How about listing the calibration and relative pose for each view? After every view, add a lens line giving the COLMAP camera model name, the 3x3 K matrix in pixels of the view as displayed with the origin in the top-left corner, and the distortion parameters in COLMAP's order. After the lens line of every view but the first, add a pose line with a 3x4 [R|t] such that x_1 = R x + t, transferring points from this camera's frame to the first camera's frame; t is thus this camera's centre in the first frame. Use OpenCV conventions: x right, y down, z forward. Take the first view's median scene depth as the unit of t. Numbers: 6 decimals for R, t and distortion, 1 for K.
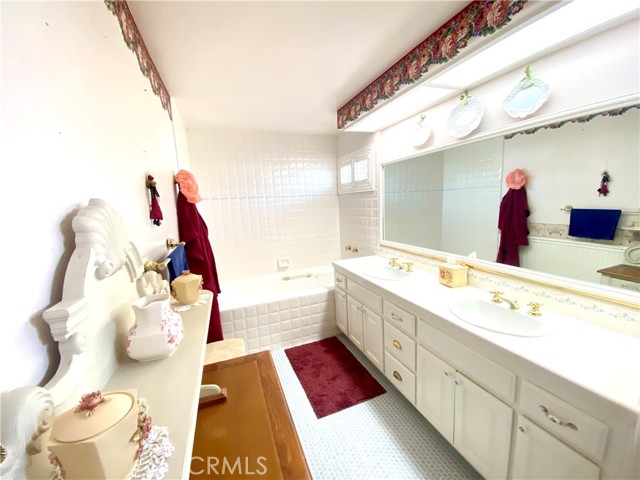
lens RADIAL K [[263.1, 0, 317.9], [0, 263.1, 241.5], [0, 0, 1]] dist [0.028617, -0.023172]
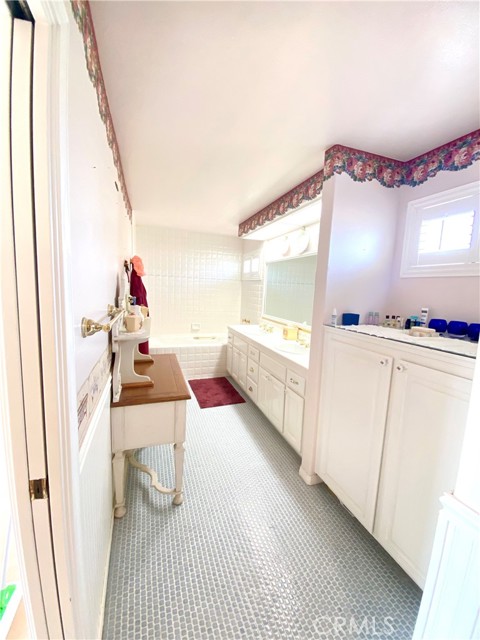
lens RADIAL K [[263.1, 0, 240.0], [0, 263.1, 320.0], [0, 0, 1]] dist [0.028617, -0.023172]
pose [[0.995459, 0.094338, -0.012727, 0.141095], [-0.094655, 0.995140, -0.027146, 0.080839], [0.010105, 0.028227, 0.999550, -0.457011]]
